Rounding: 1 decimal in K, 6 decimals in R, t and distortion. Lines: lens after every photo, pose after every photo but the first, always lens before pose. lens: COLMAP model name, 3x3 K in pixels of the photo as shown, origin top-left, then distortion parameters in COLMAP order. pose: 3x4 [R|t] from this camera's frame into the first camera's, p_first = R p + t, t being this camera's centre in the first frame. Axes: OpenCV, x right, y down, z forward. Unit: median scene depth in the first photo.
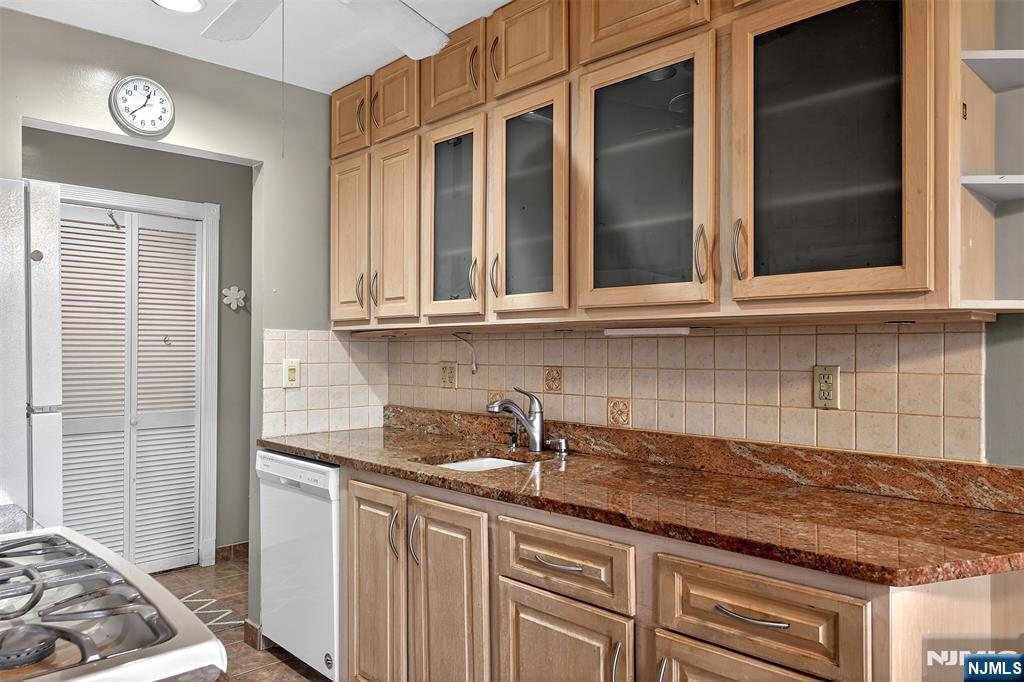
lens RADIAL K [[714.8, 0, 510.6], [0, 714.8, 350.8], [0, 0, 1]] dist [0.002663, -0.000602]
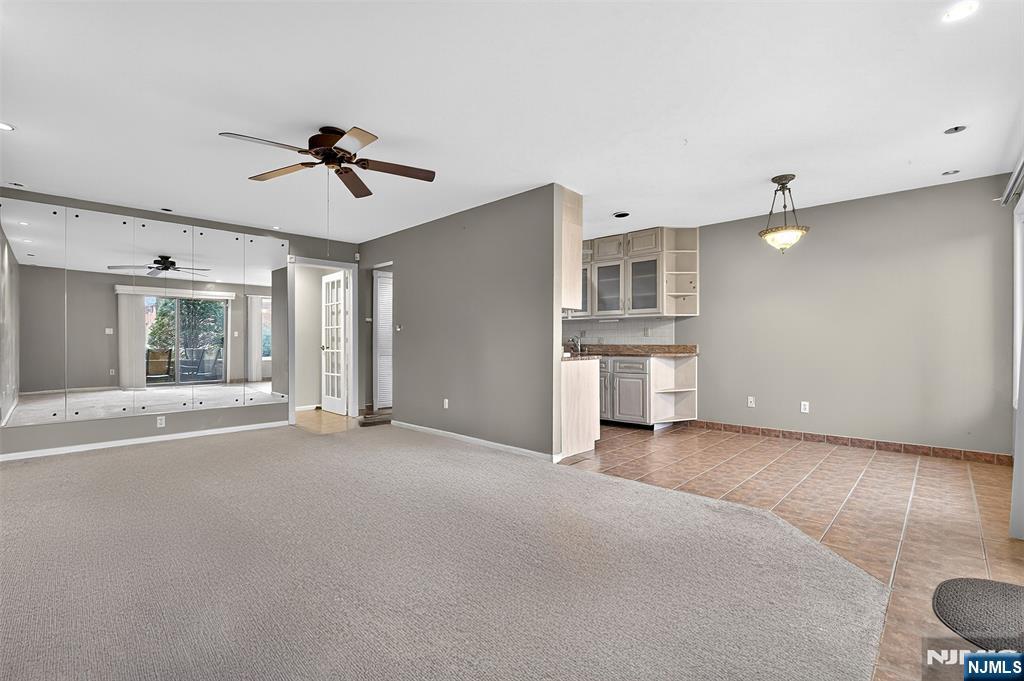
lens RADIAL K [[455.0, 0, 509.8], [0, 455.0, 343.5], [0, 0, 1]] dist [-0.000368, 0.000314]
pose [[0.999318, -0.001180, 0.036894, -0.546030], [0.001020, 0.999990, 0.004371, 0.104719], [-0.036899, -0.004330, 0.999310, -1.860466]]
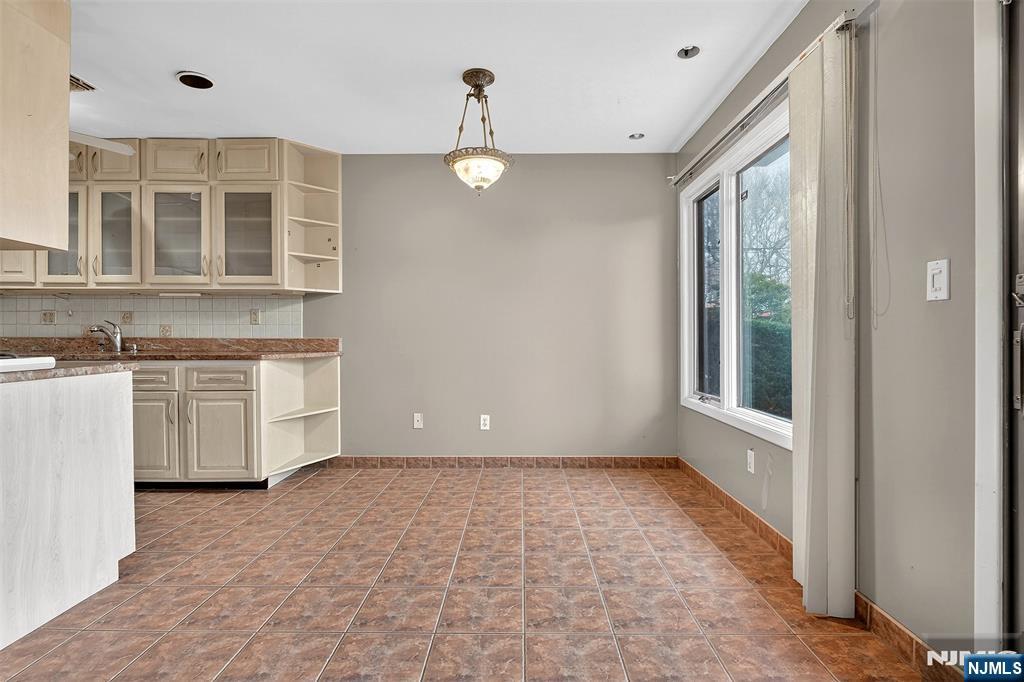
lens RADIAL K [[496.8, 0, 527.0], [0, 496.8, 346.1], [0, 0, 1]] dist [-0.016625, -0.000026]
pose [[0.687664, -0.013980, 0.725894, -0.227370], [-0.003727, 0.999733, 0.022785, 0.109069], [-0.726020, -0.018374, 0.687429, -1.052717]]
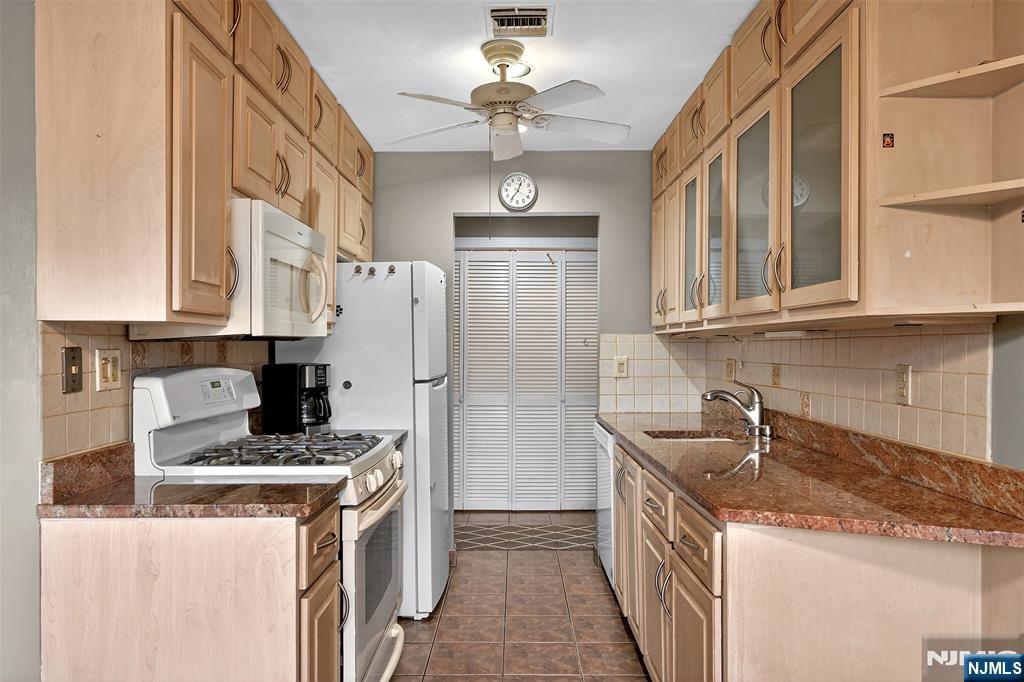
lens RADIAL K [[714.8, 0, 510.6], [0, 714.8, 350.8], [0, 0, 1]] dist [0.002663, -0.000602]
pose [[0.726691, 0.001962, -0.686961, 0.685830], [0.000342, 0.999995, 0.003219, -0.003742], [0.686964, -0.002574, 0.726687, -0.168961]]
